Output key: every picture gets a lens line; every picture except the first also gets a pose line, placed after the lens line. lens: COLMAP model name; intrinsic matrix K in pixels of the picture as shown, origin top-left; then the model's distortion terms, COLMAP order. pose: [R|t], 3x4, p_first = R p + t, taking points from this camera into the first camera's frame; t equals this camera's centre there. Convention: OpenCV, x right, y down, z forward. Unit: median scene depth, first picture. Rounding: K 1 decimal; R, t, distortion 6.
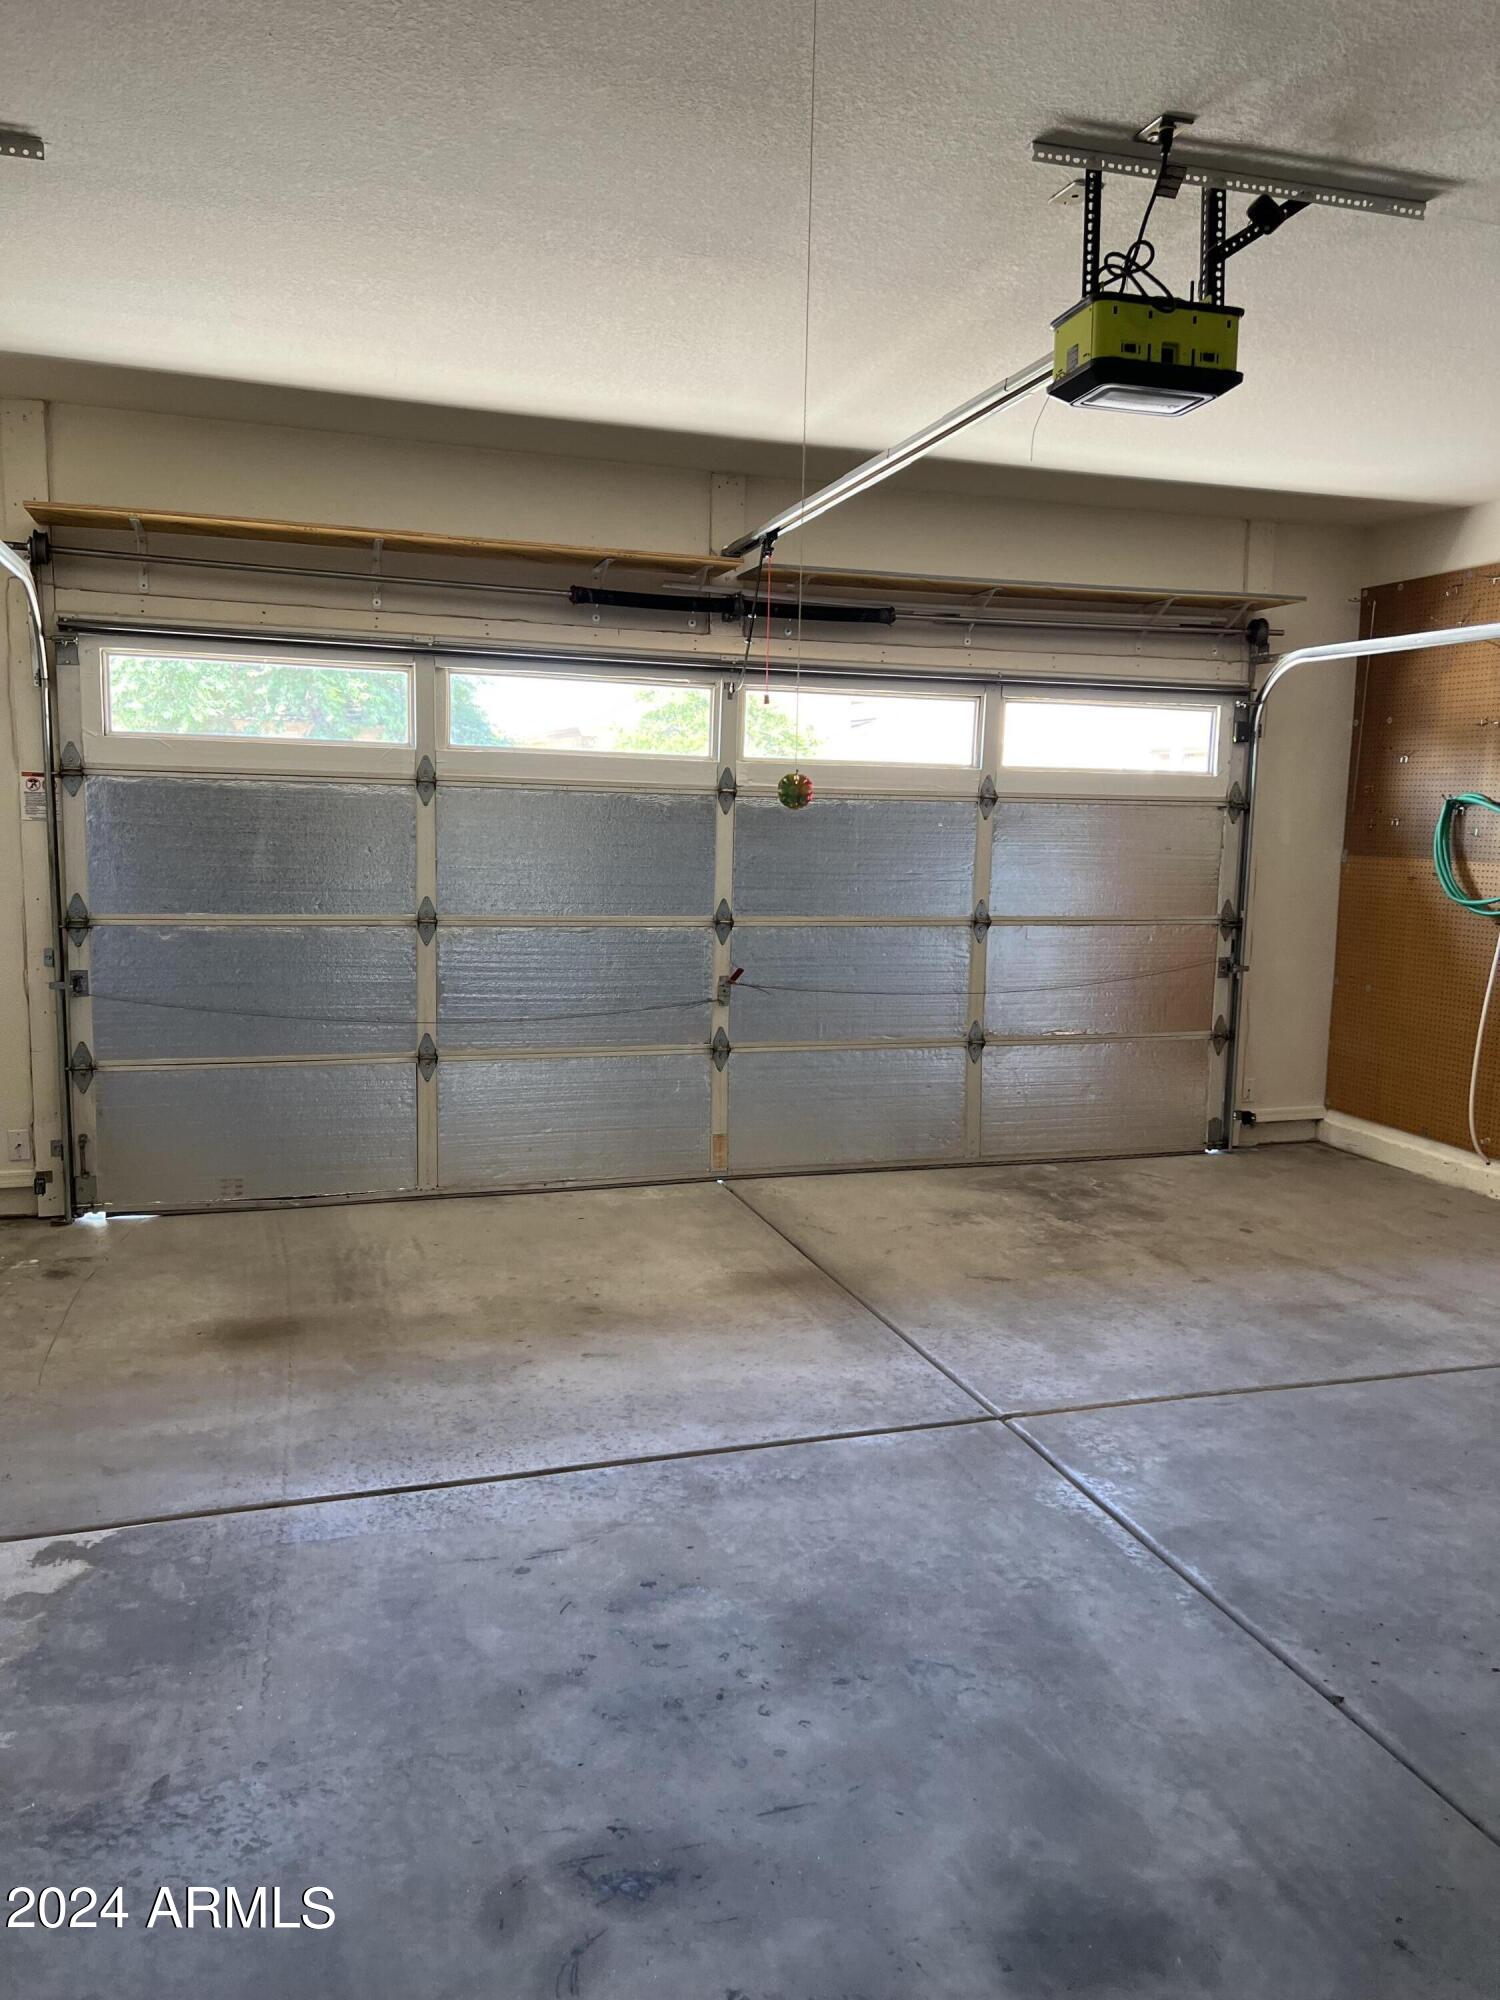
lens RADIAL K [[1491.1, 0, 753.9], [0, 1491.1, 1016.7], [0, 0, 1]] dist [0.063249, -0.089774]
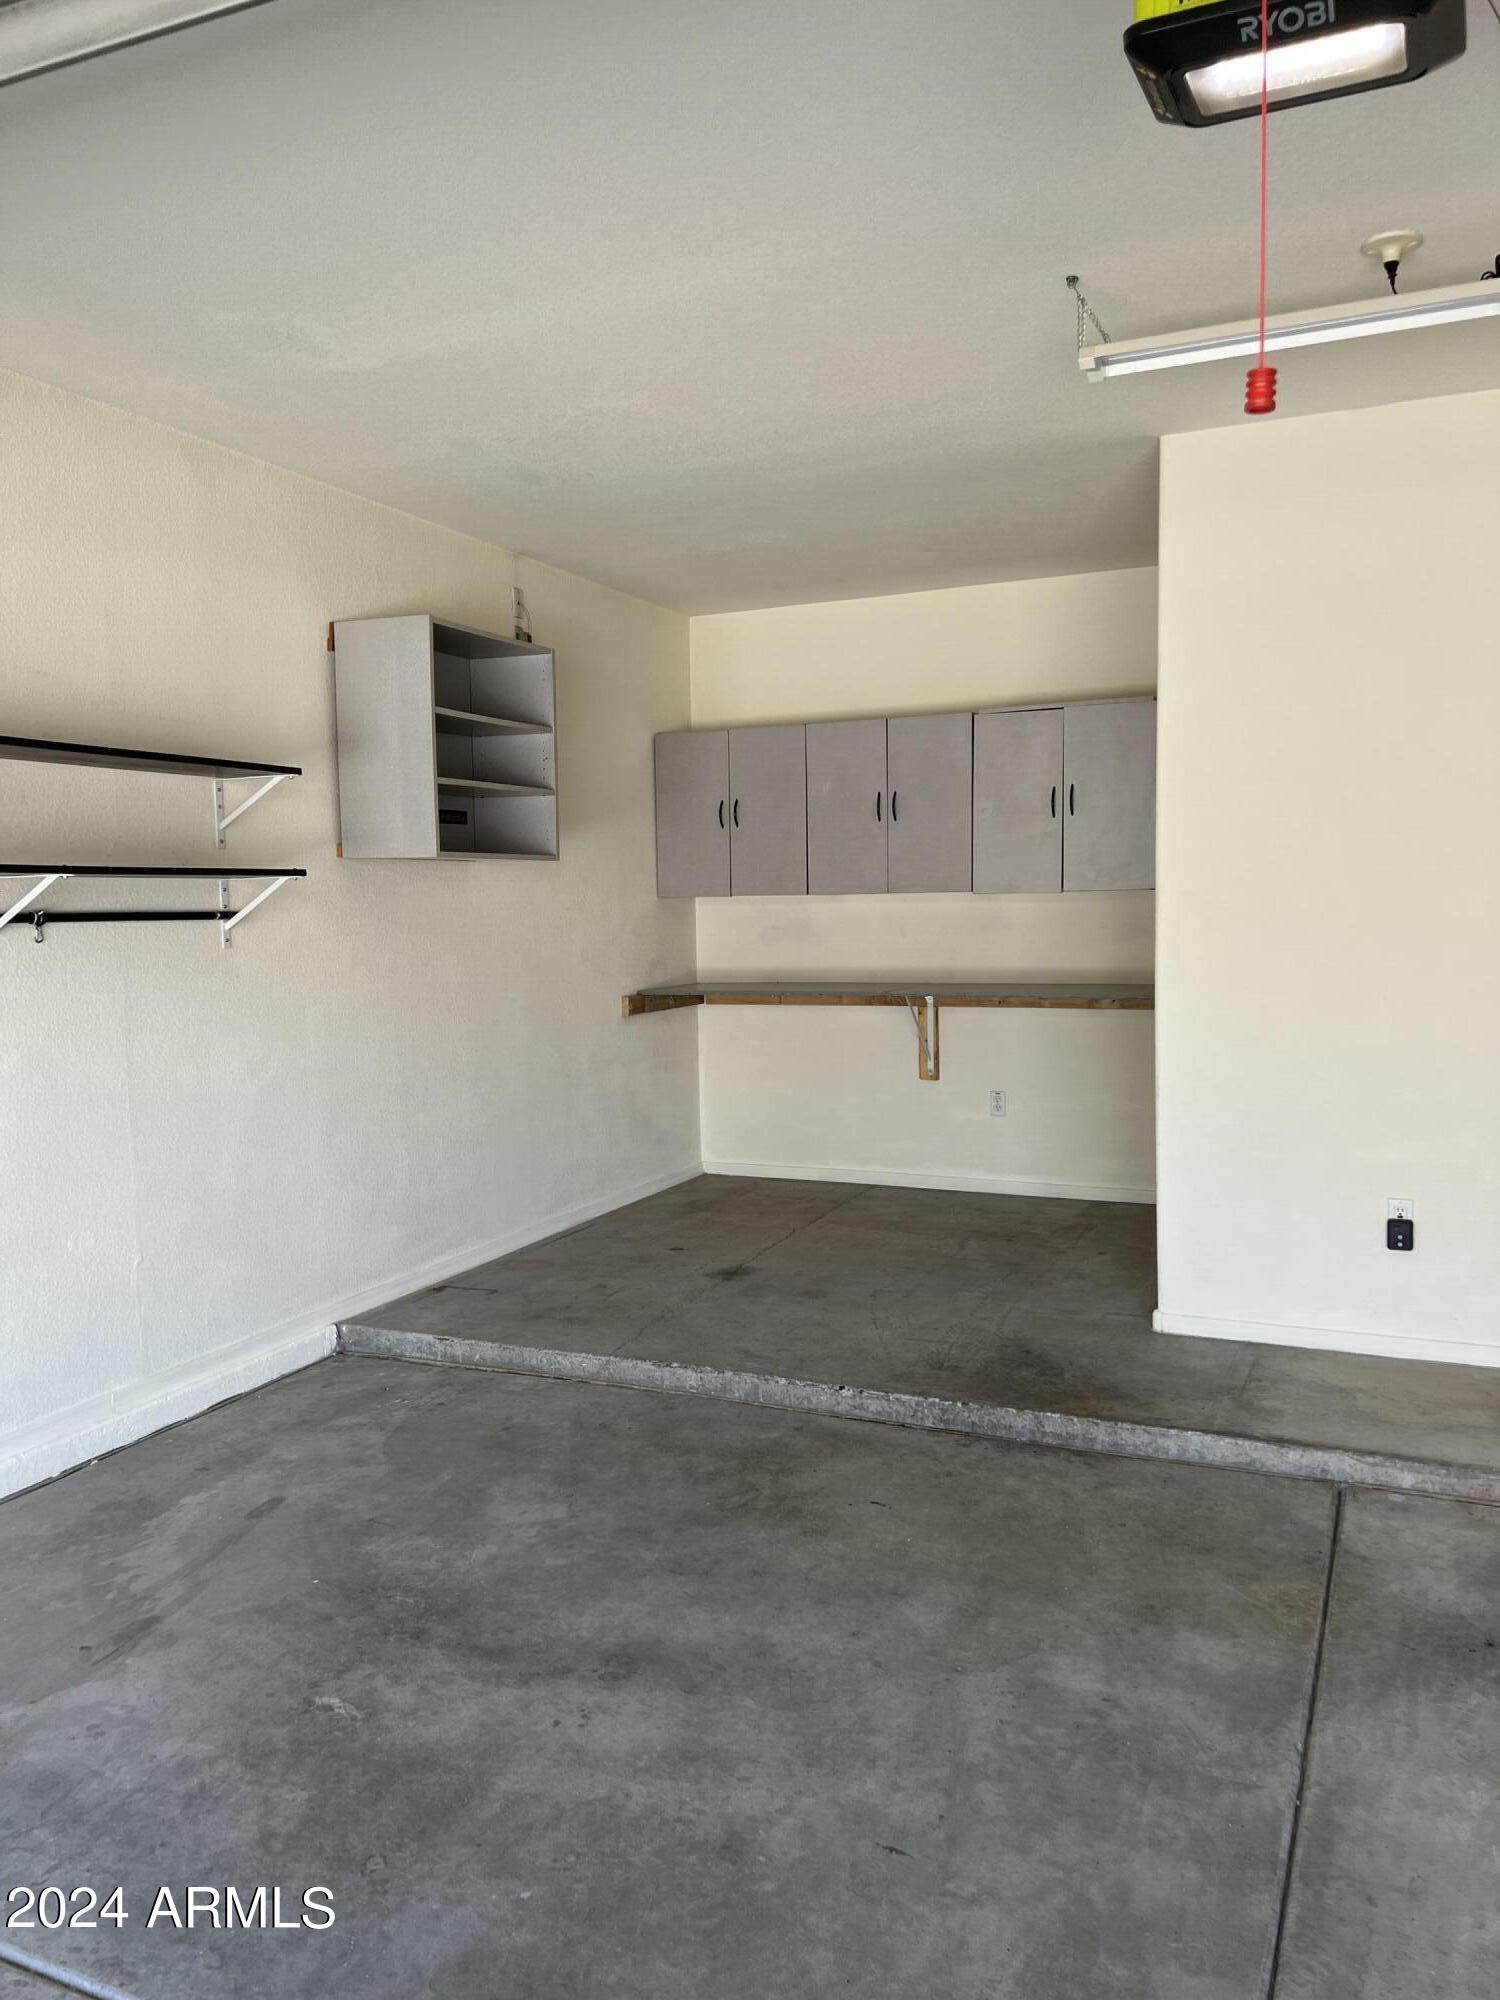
lens RADIAL K [[1491.1, 0, 753.9], [0, 1491.1, 1016.7], [0, 0, 1]] dist [0.063249, -0.089774]
pose [[-0.746293, -0.064168, 0.662517, 0.017419], [0.091222, 0.976090, 0.197297, -0.133142], [-0.659336, 0.207678, -0.722596, 1.024712]]
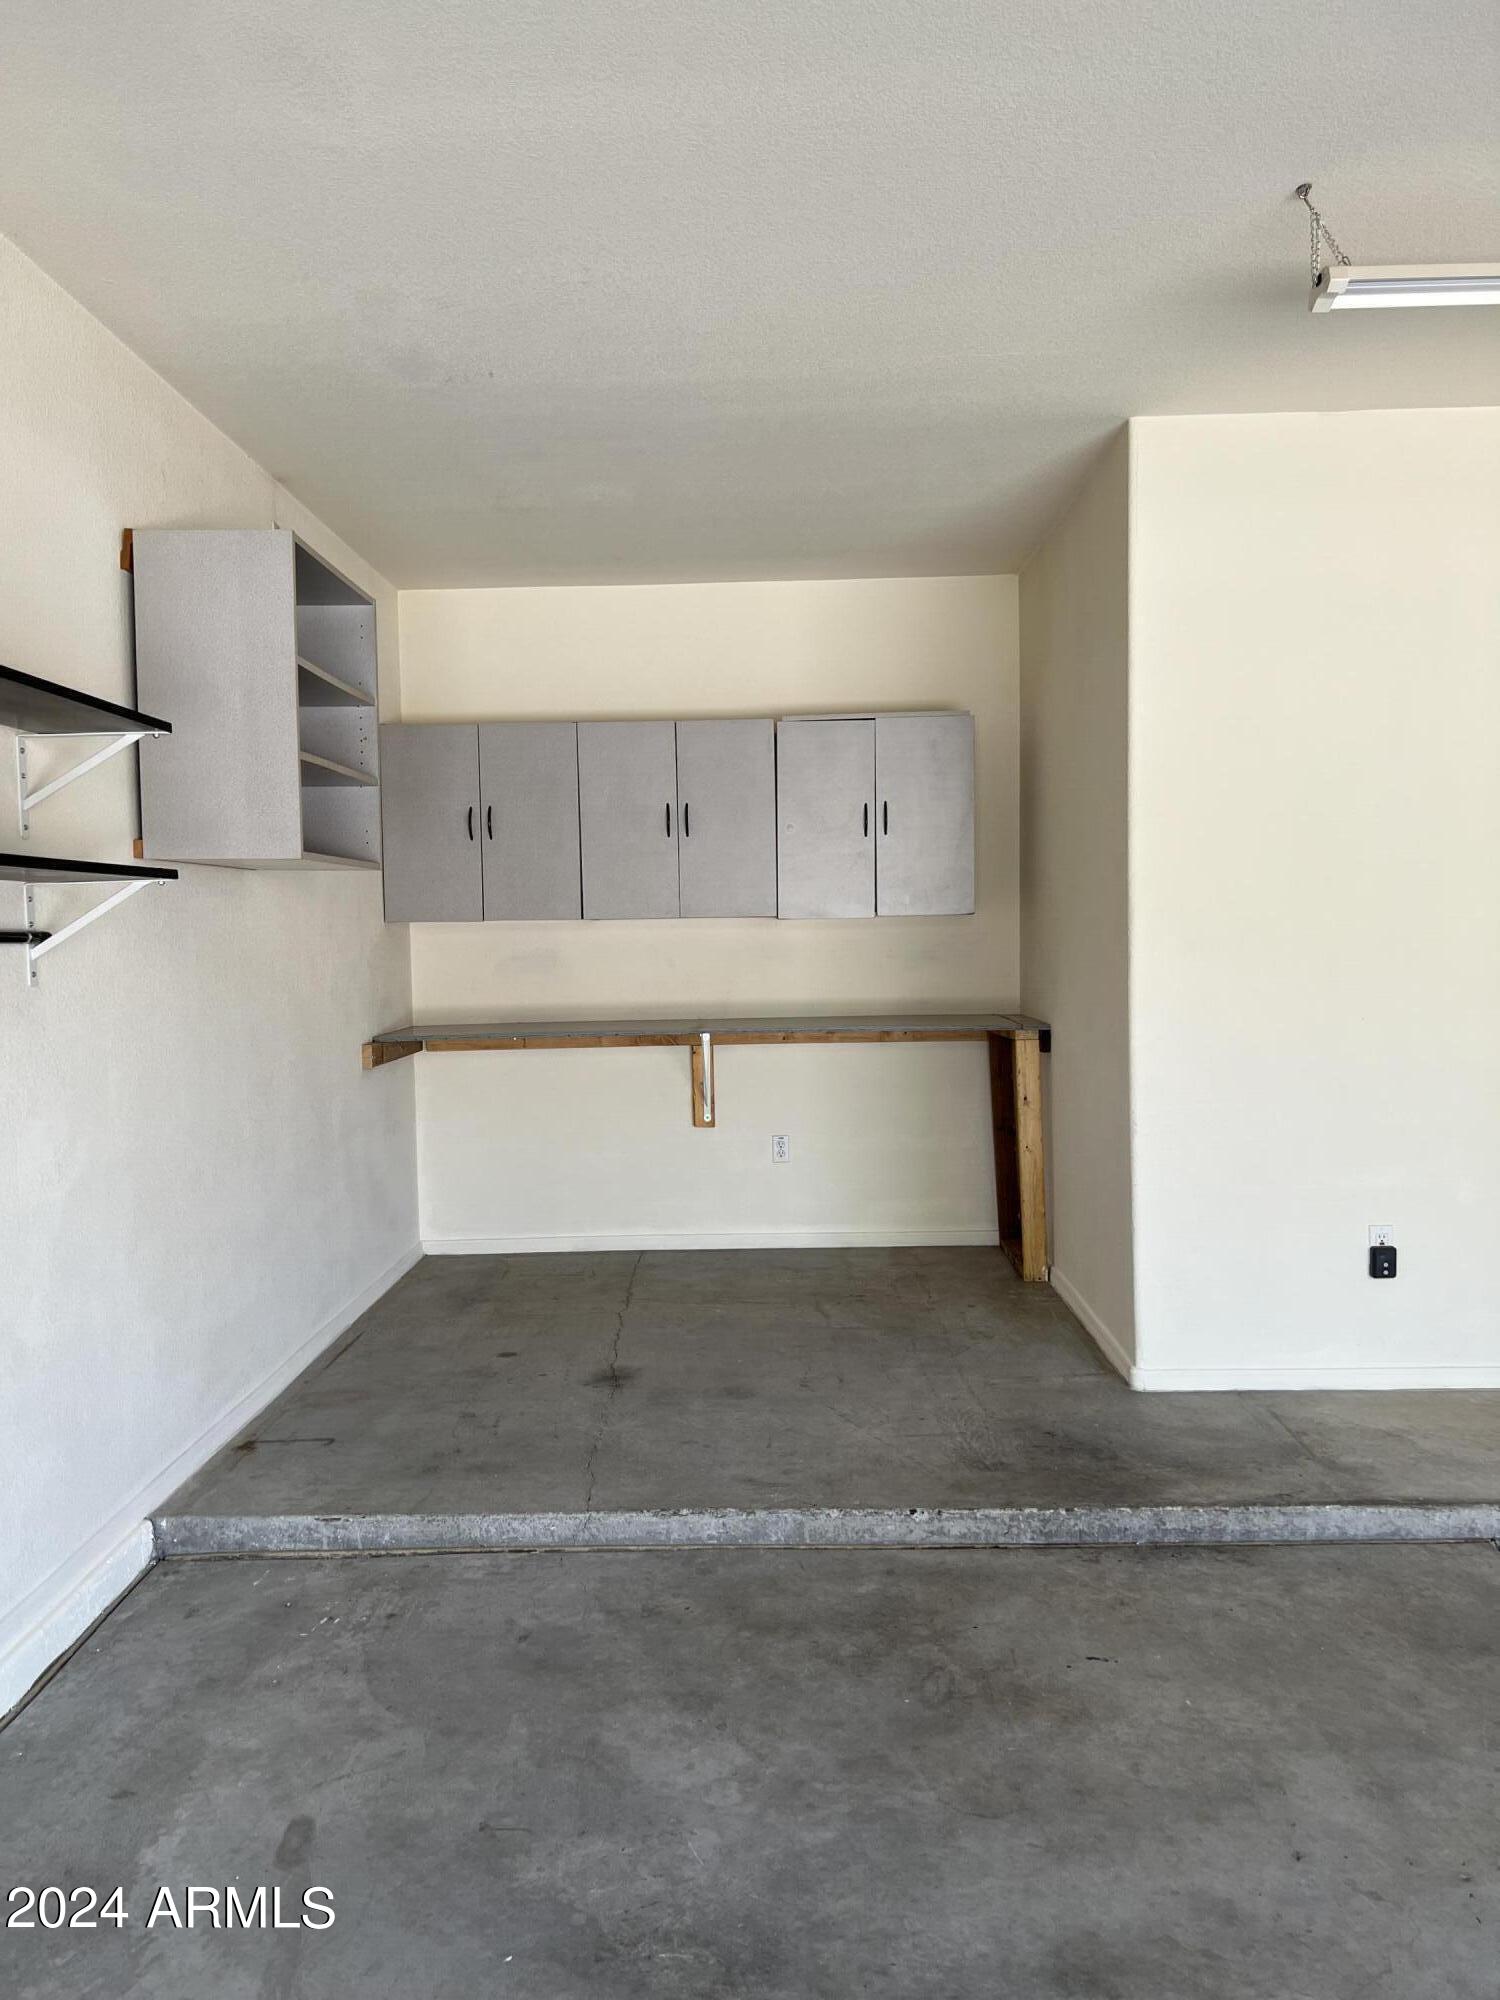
lens RADIAL K [[1501.6, 0, 750.0], [0, 1501.6, 1000.0], [0, 0, 1]] dist [0.007539, 0.010175]
pose [[-0.947334, -0.022899, 0.319429, 0.404158], [0.039148, 0.981679, 0.186475, -0.120425], [-0.317847, 0.189159, -0.929081, 1.049832]]
